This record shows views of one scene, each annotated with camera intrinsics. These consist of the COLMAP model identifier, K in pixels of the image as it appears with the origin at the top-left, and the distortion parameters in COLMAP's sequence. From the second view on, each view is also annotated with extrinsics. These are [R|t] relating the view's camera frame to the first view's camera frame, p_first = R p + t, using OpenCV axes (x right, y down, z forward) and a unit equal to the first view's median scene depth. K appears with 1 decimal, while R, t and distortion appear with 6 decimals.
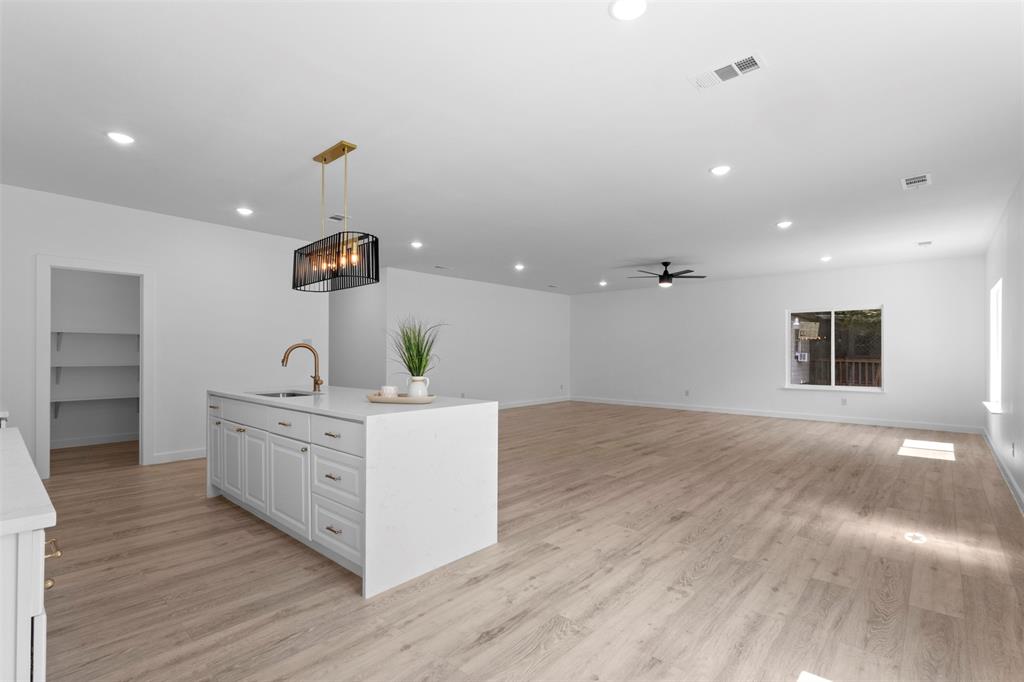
lens RADIAL K [[468.8, 0, 514.3], [0, 468.8, 350.6], [0, 0, 1]] dist [0.000537, 0.001013]
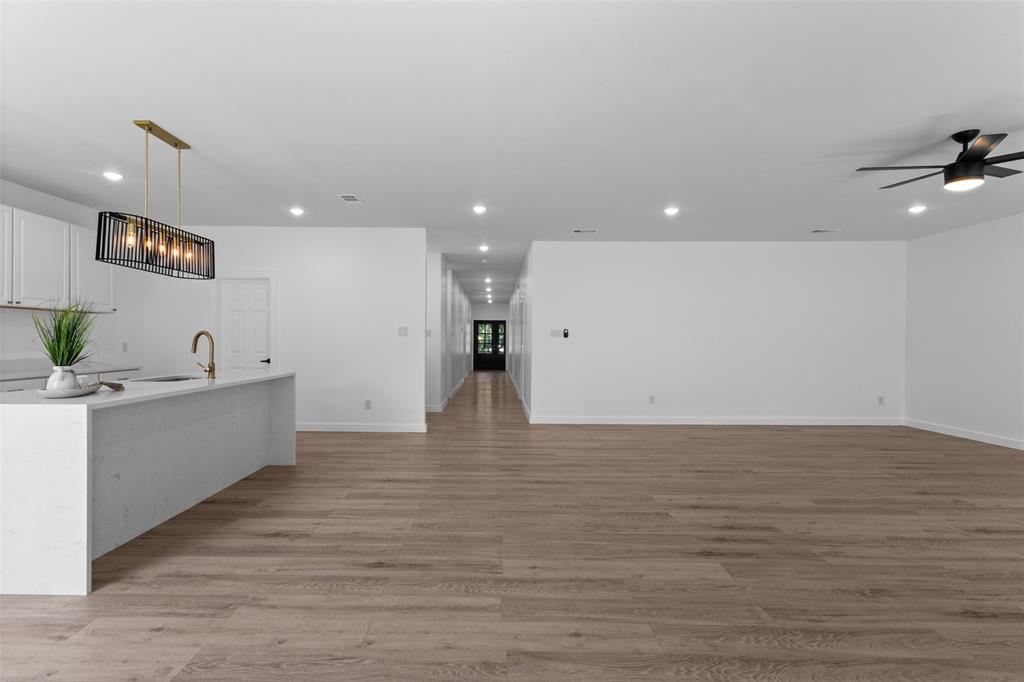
lens RADIAL K [[490.9, 0, 491.1], [0, 490.9, 340.4], [0, 0, 1]] dist [0.000740, 0.001307]
pose [[0.663640, 0.001026, -0.748051, 0.557408], [-0.000005, 0.999999, 0.001367, 0.003899], [0.748052, -0.000903, 0.663639, 0.555608]]
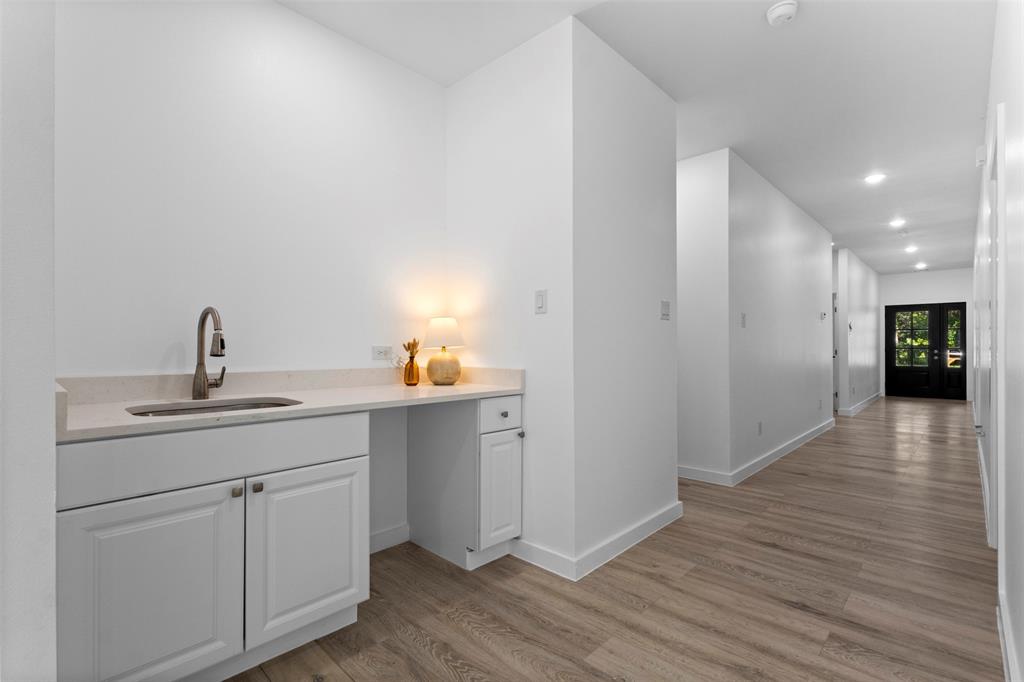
lens RADIAL K [[468.8, 0, 519.1], [0, 468.8, 346.2], [0, 0, 1]] dist [0.000537, 0.001013]
pose [[0.001335, -0.018772, -0.999823, -0.432176], [0.003772, 0.999817, -0.018767, 0.059893], [0.999992, -0.003746, 0.001405, 1.464918]]
